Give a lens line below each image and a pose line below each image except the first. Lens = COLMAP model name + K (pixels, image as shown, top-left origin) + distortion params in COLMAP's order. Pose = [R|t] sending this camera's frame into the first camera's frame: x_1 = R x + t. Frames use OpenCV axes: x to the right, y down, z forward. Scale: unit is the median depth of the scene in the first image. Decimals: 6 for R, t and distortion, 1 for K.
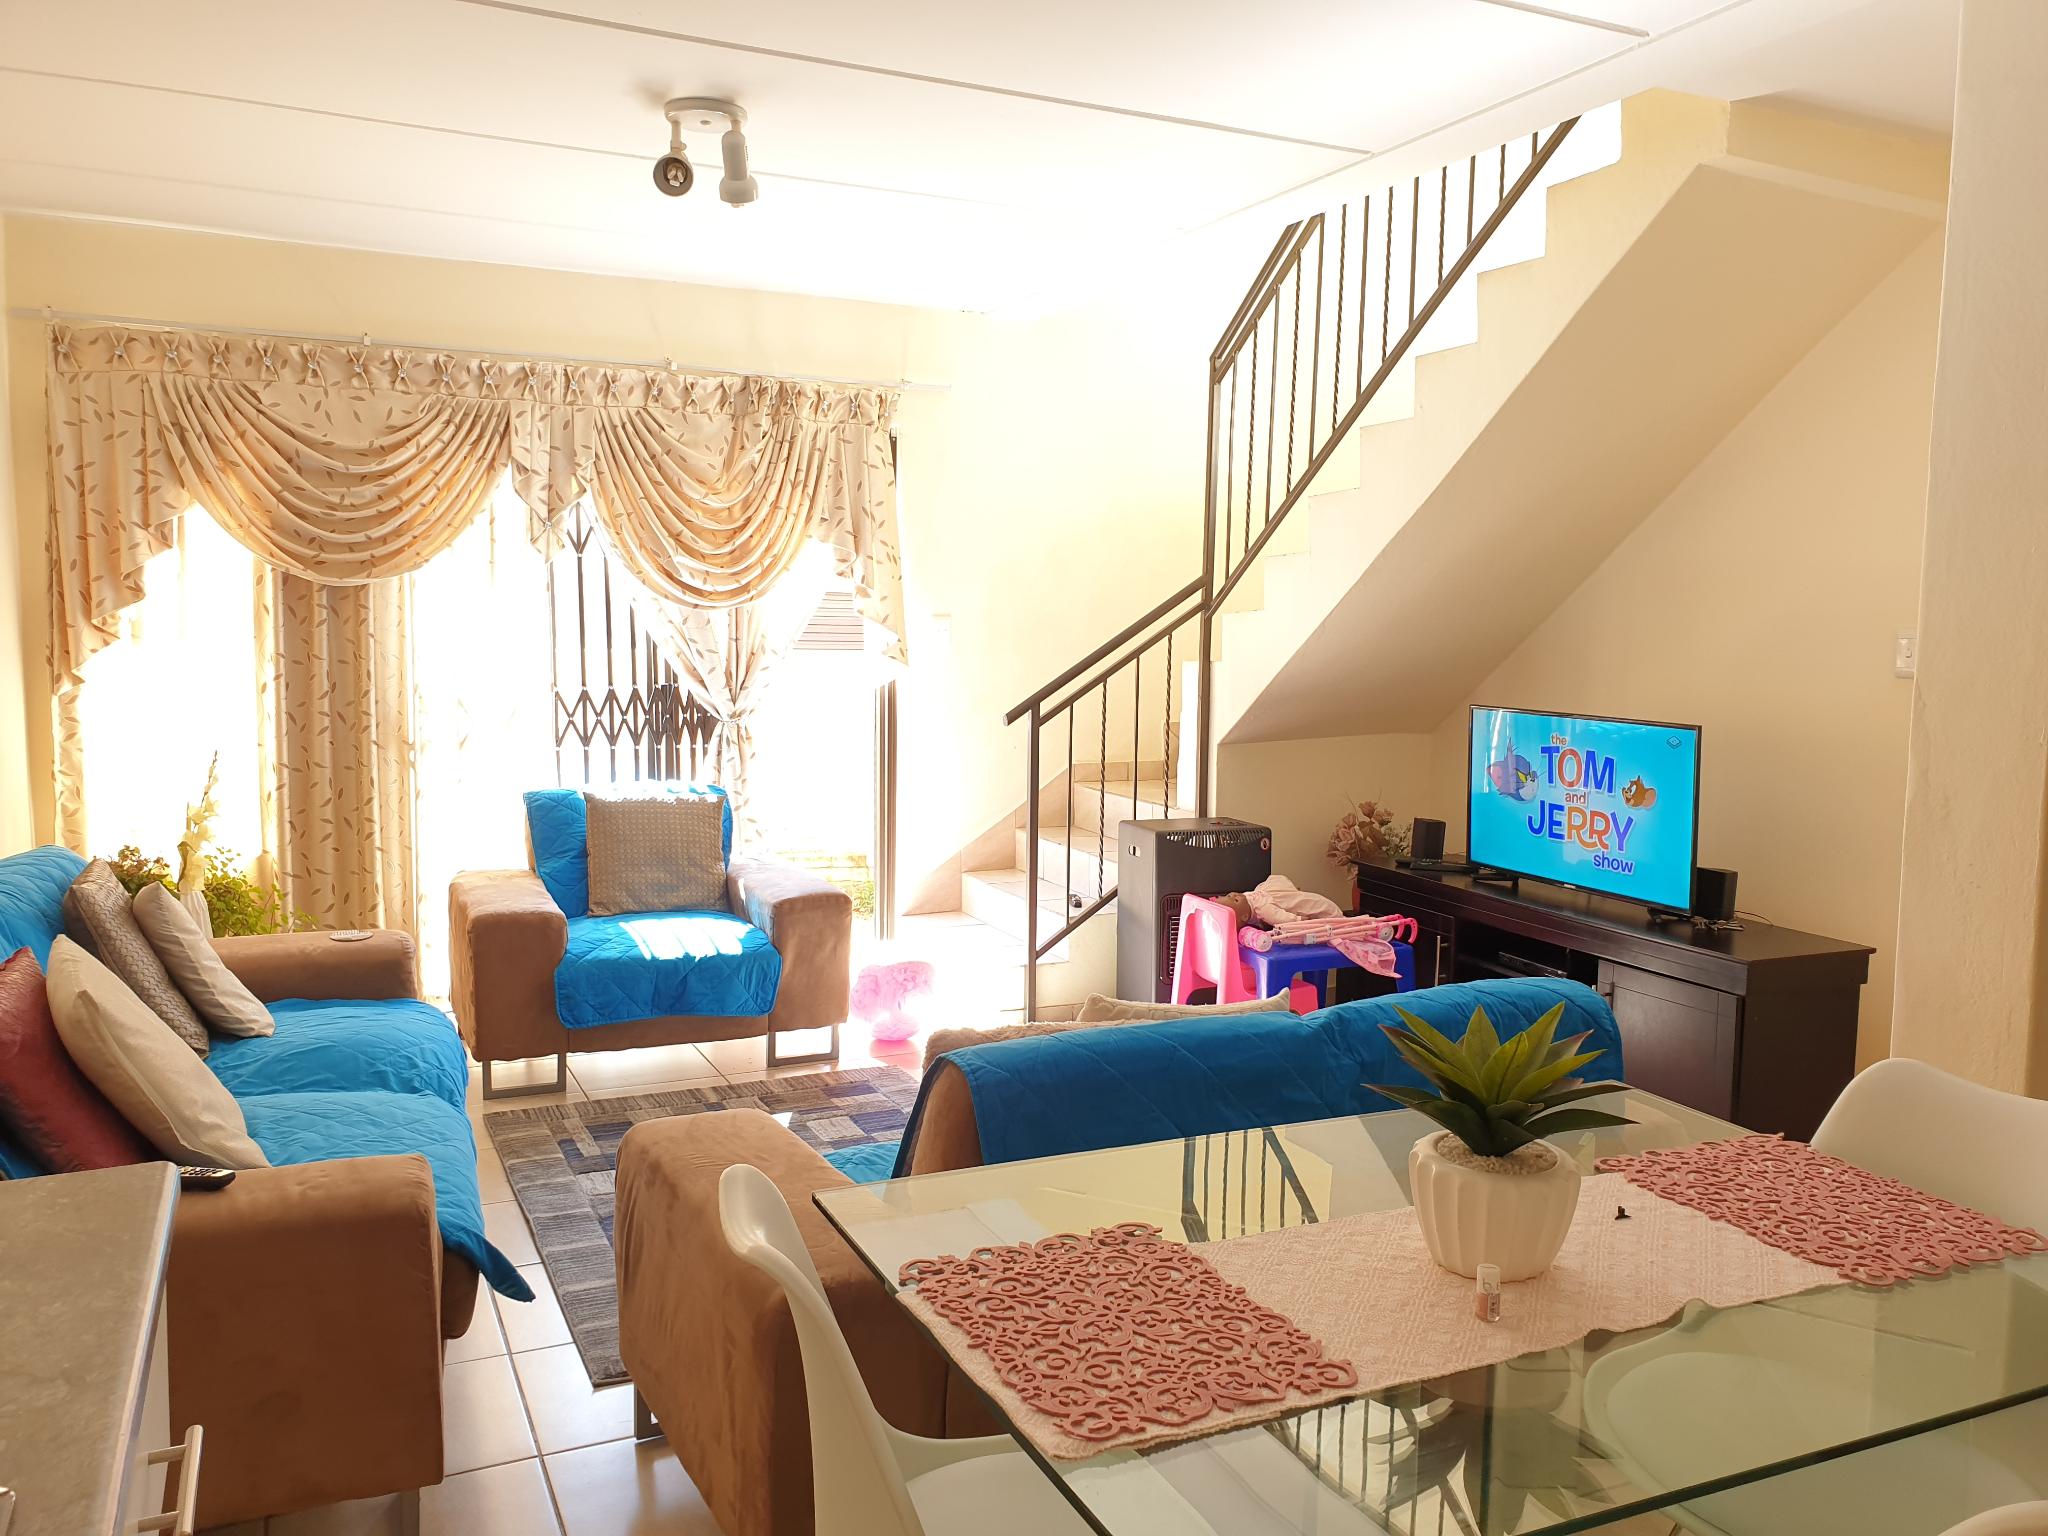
lens RADIAL K [[1597.3, 0, 1024.0], [0, 1597.3, 768.0], [0, 0, 1]] dist [0.187120, -0.454927]
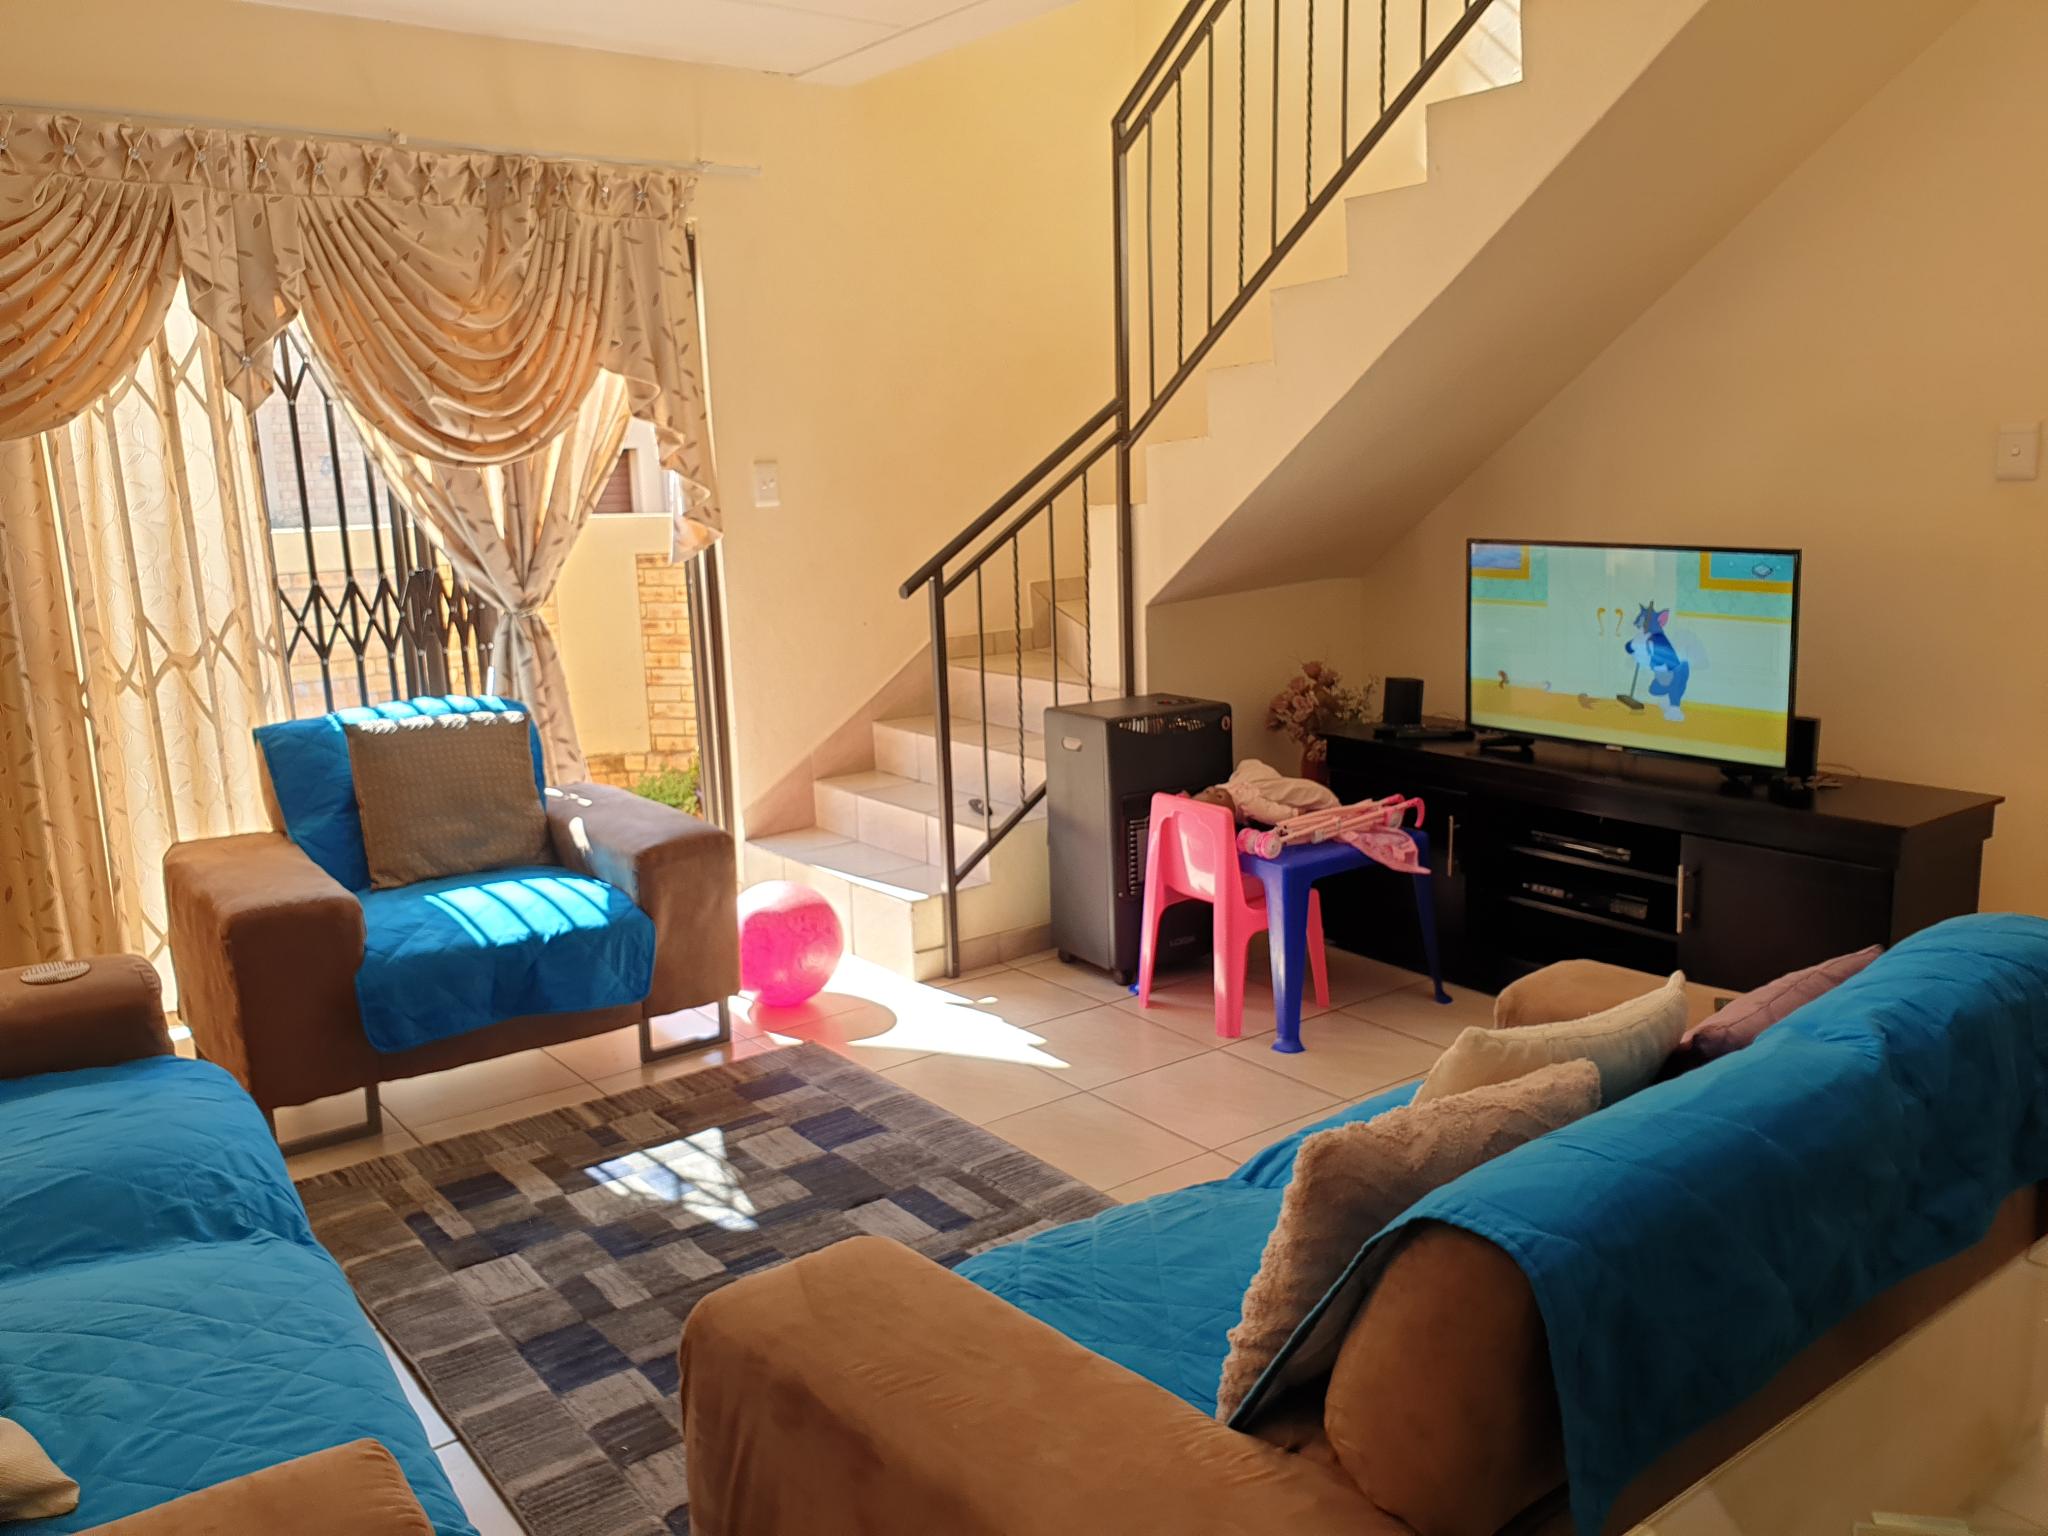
lens RADIAL K [[1620.8, 0, 1047.3], [0, 1620.8, 759.4], [0, 0, 1]] dist [0.008998, 0.012719]
pose [[0.973079, -0.082033, 0.215379, -0.118490], [0.063749, 0.993852, 0.090518, -0.015058], [-0.221480, -0.074351, 0.972326, 0.202267]]
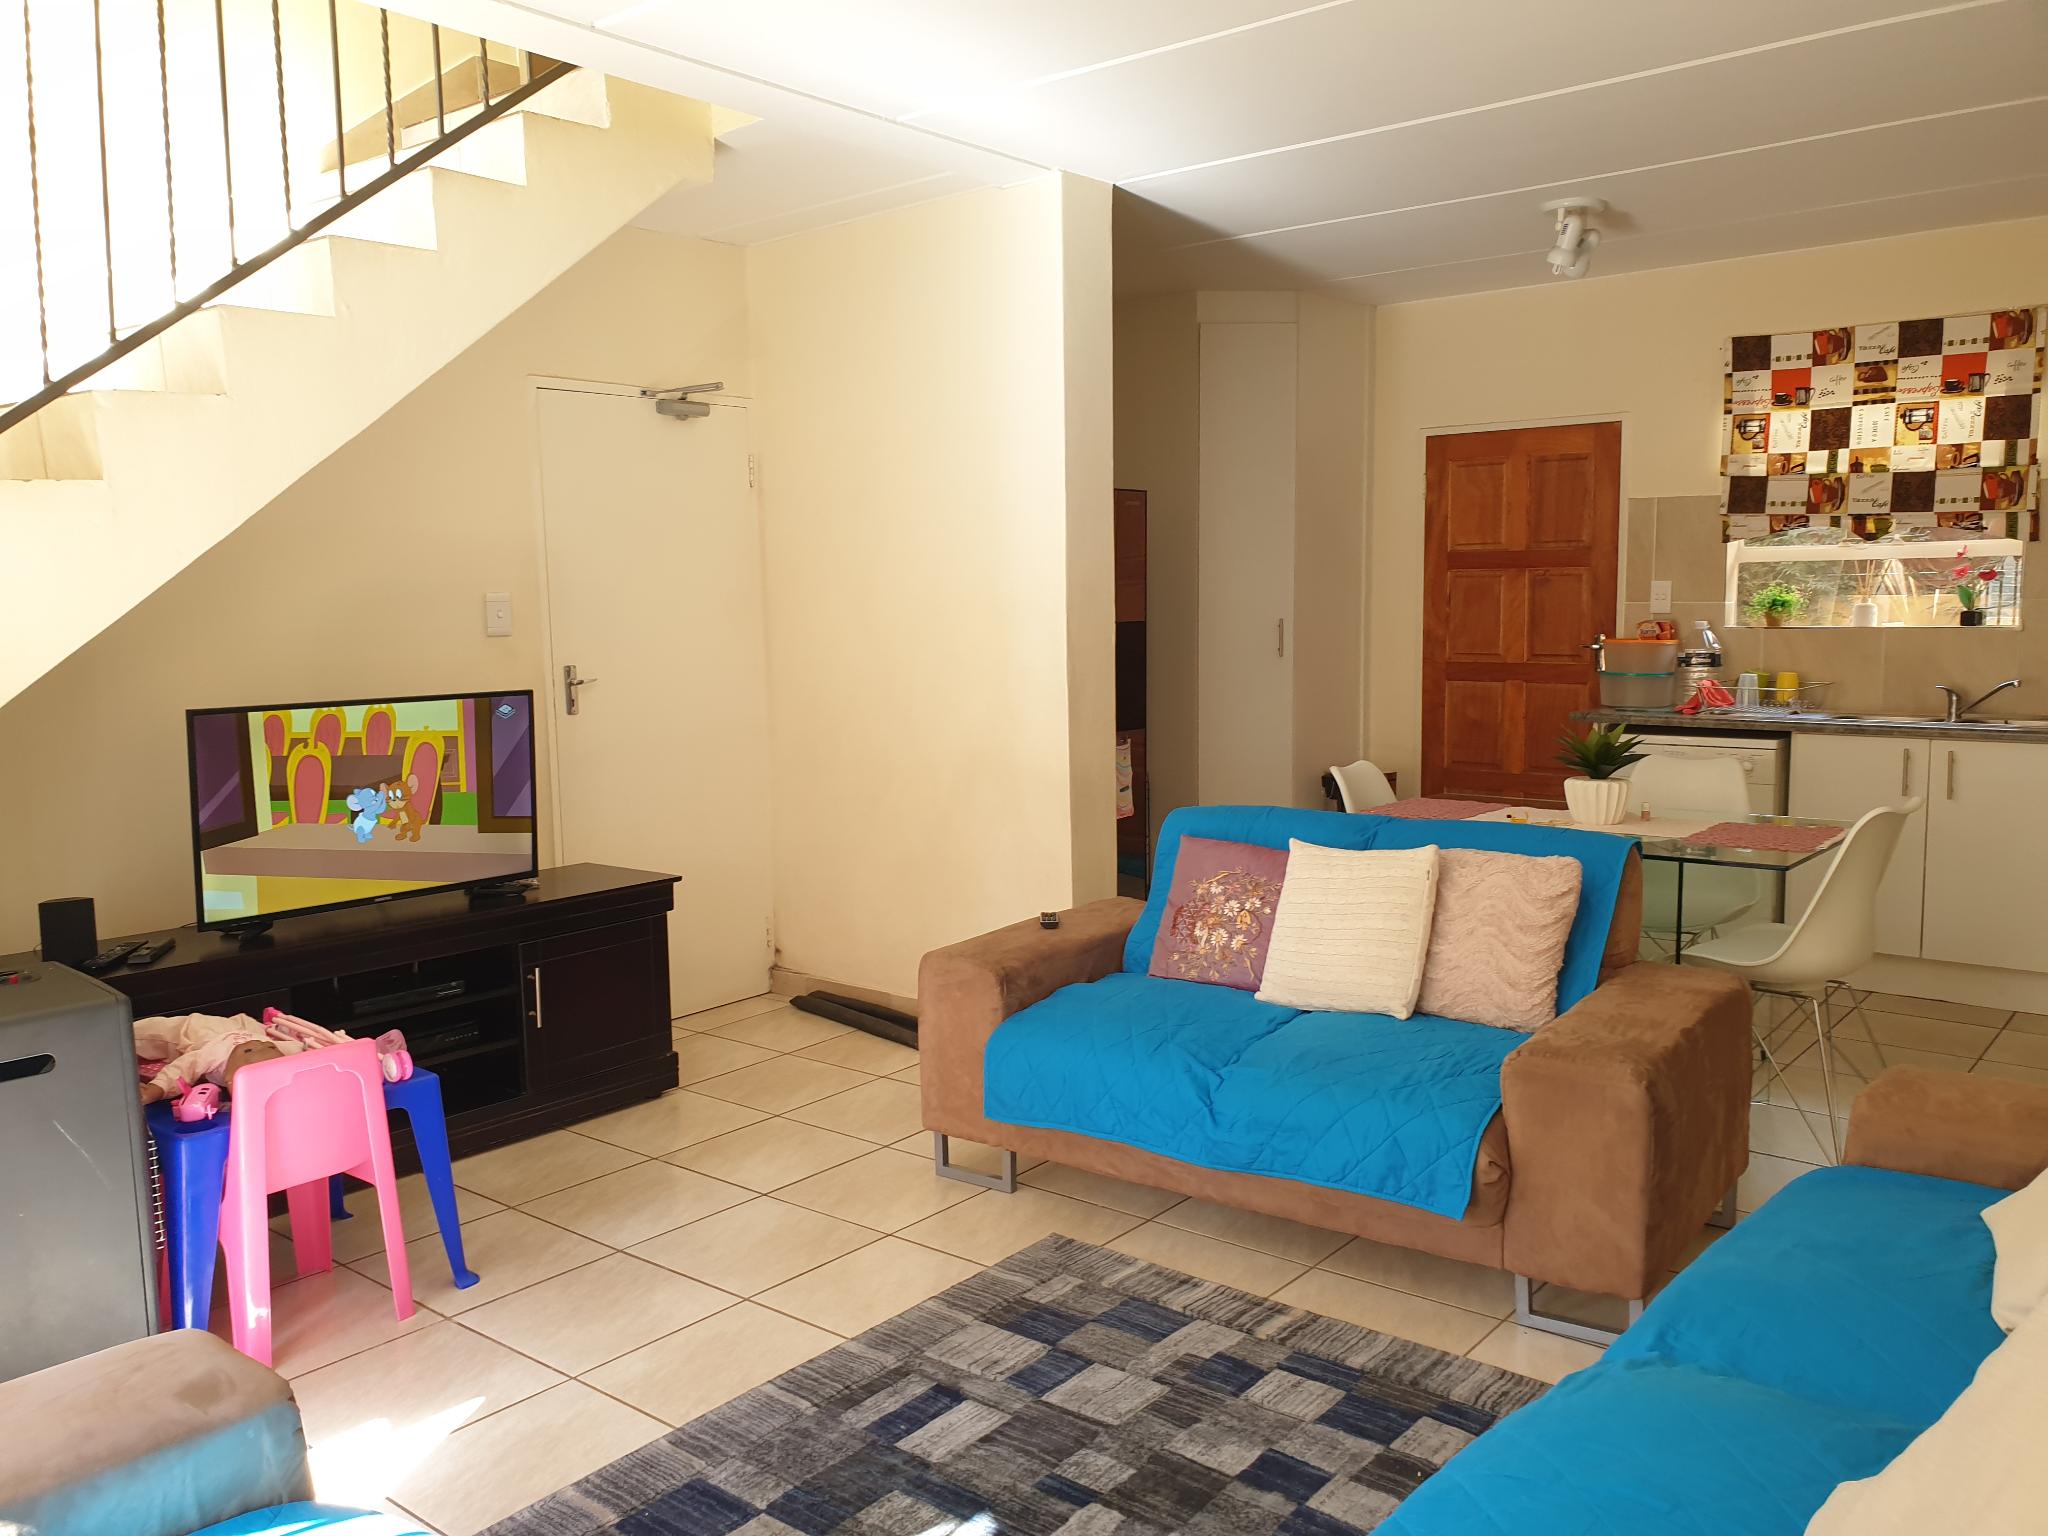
lens RADIAL K [[1620.8, 0, 1047.3], [0, 1620.8, 759.4], [0, 0, 1]] dist [0.008998, 0.012719]
pose [[-0.451295, -0.090727, 0.887751, -0.498285], [0.101294, 0.983180, 0.151973, -0.082420], [-0.886607, 0.158509, -0.434514, 0.905942]]
